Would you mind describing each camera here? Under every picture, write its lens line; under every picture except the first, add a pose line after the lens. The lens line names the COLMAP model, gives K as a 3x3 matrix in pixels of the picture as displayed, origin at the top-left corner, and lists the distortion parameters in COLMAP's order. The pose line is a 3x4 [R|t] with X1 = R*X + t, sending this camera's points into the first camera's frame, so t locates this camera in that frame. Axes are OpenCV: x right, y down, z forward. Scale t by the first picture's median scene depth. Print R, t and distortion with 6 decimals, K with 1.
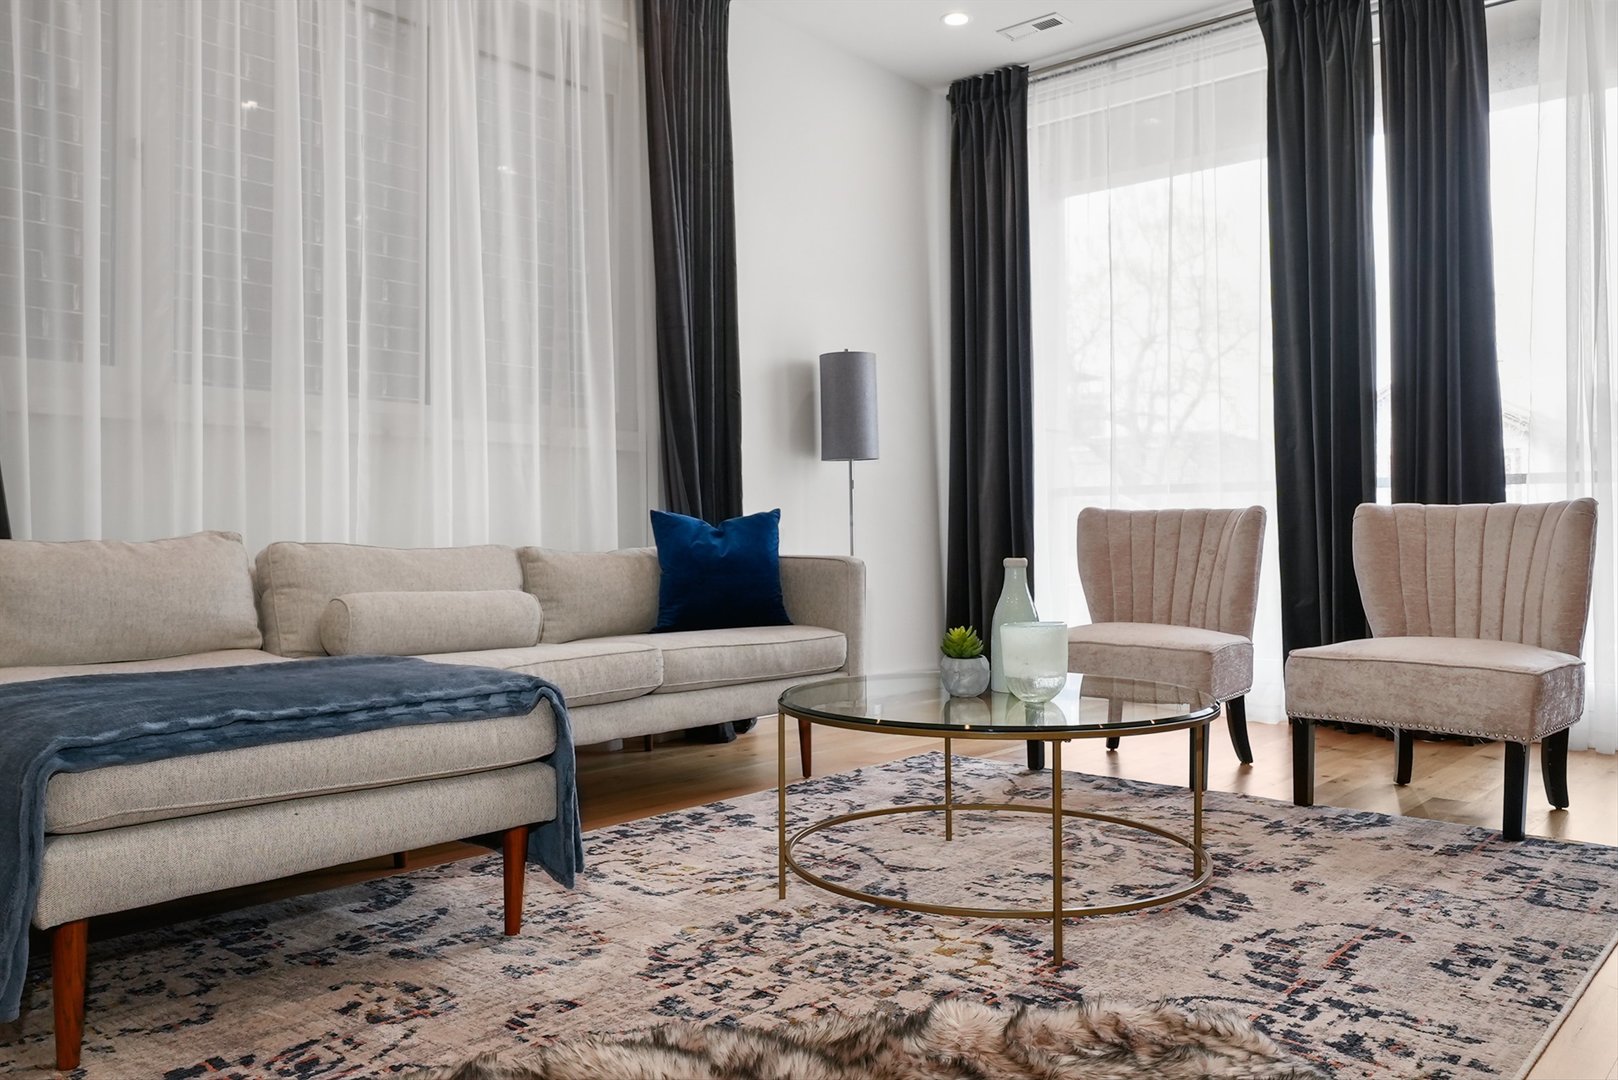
lens RADIAL K [[1254.9, 0, 808.5], [0, 1254.9, 515.6], [0, 0, 1]] dist [0.001325, -0.001559]
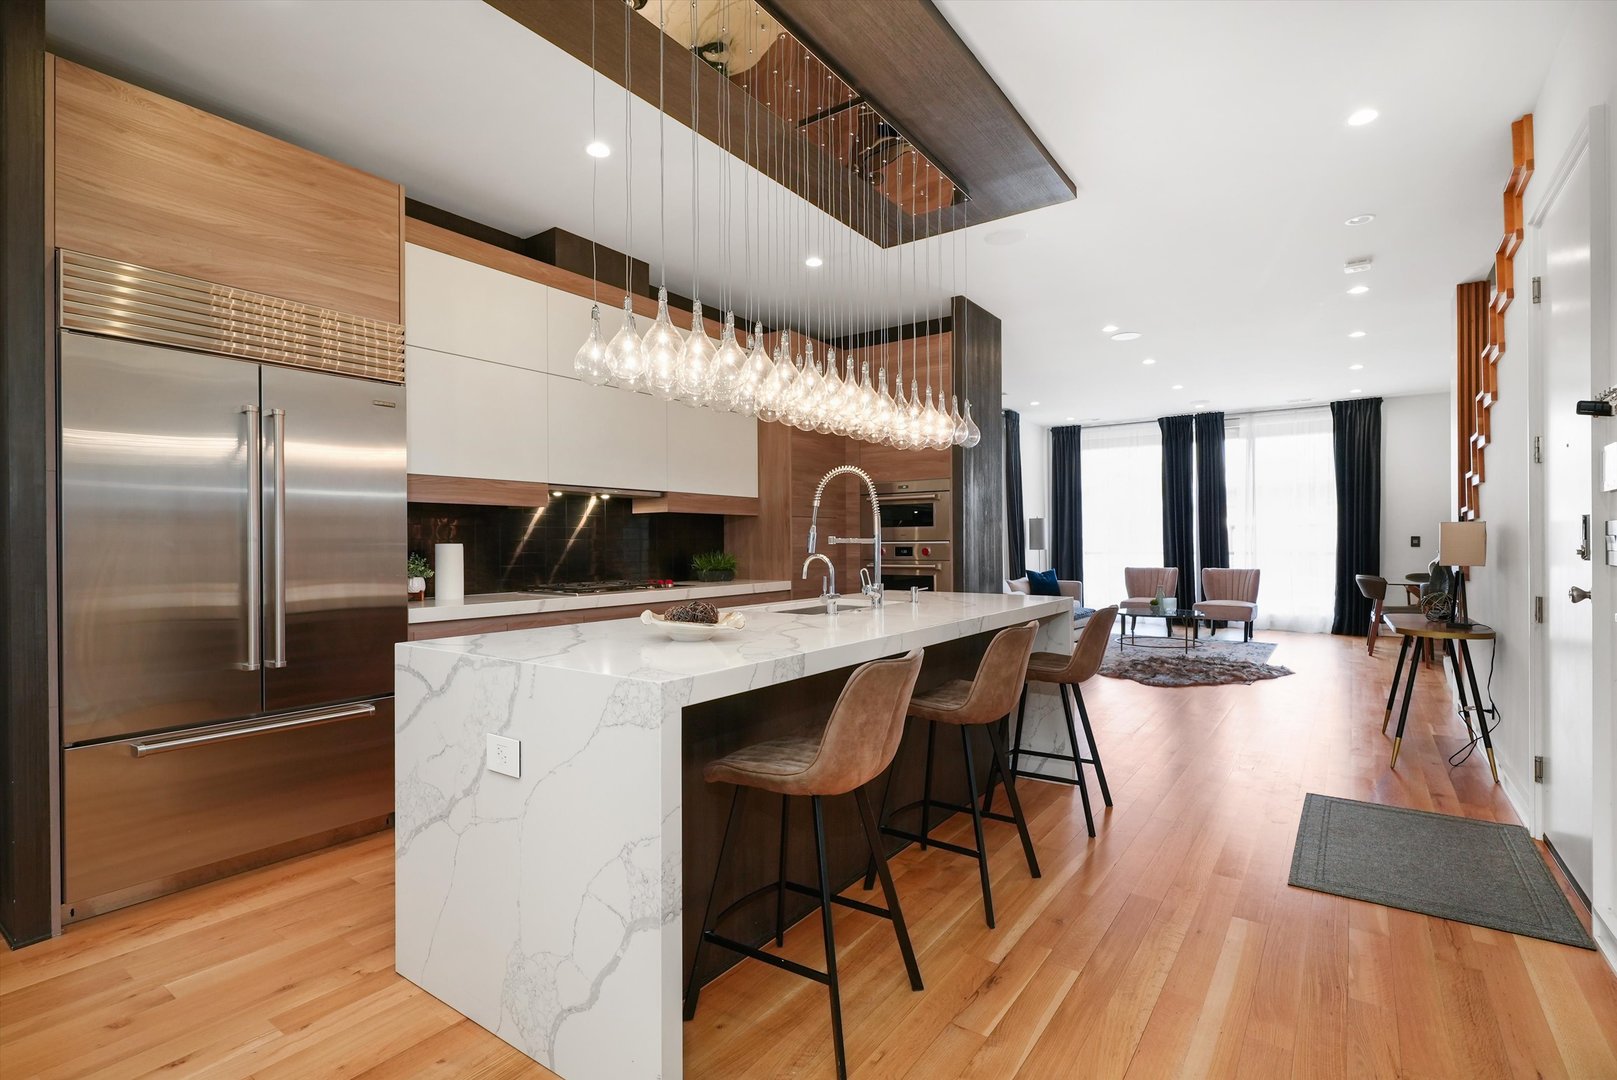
lens RADIAL K [[782.6, 0, 775.4], [0, 782.6, 544.3], [0, 0, 1]] dist [0.001626, 0.000480]
pose [[0.996200, -0.000299, 0.087100, -1.874164], [-0.001175, 0.999857, 0.016867, -0.202837], [-0.087092, -0.016906, 0.996057, -2.271312]]
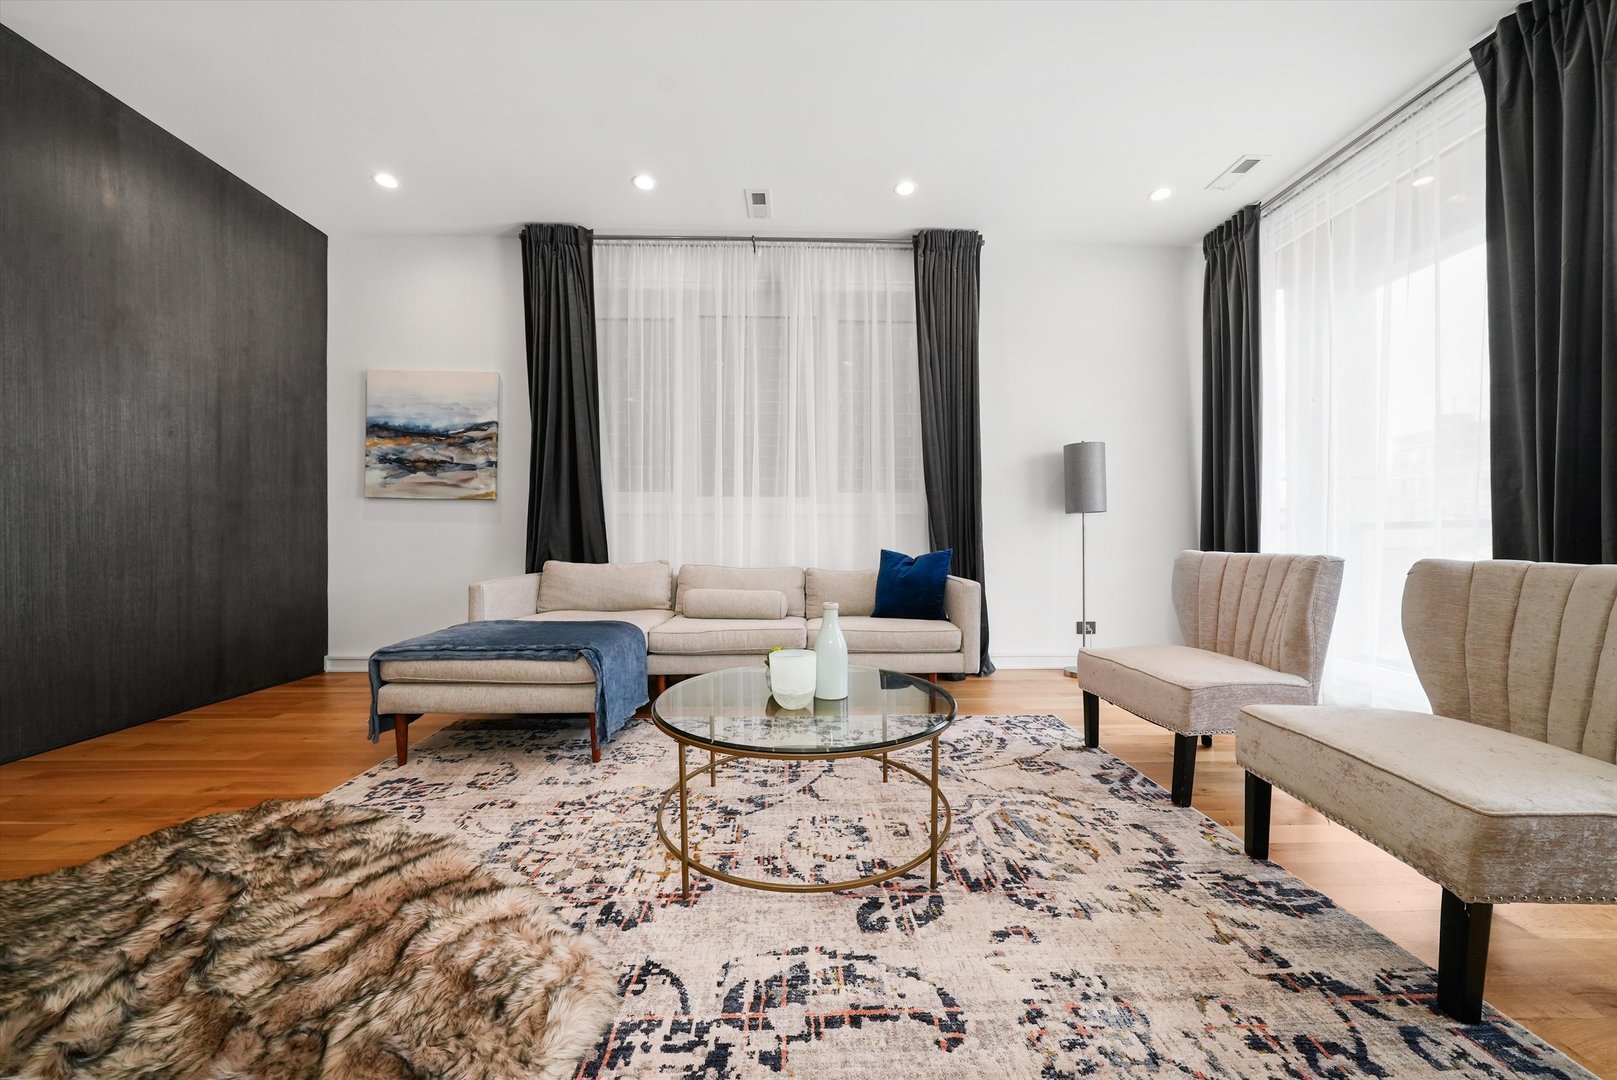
lens RADIAL K [[562.1, 0, 813.6], [0, 562.1, 546.9], [0, 0, 1]] dist [-0.007231, 0.000398]
pose [[0.678036, 0.014432, -0.734887, 0.690596], [0.007899, 0.999606, 0.026919, -0.051547], [0.734987, -0.024057, 0.677655, 0.623094]]
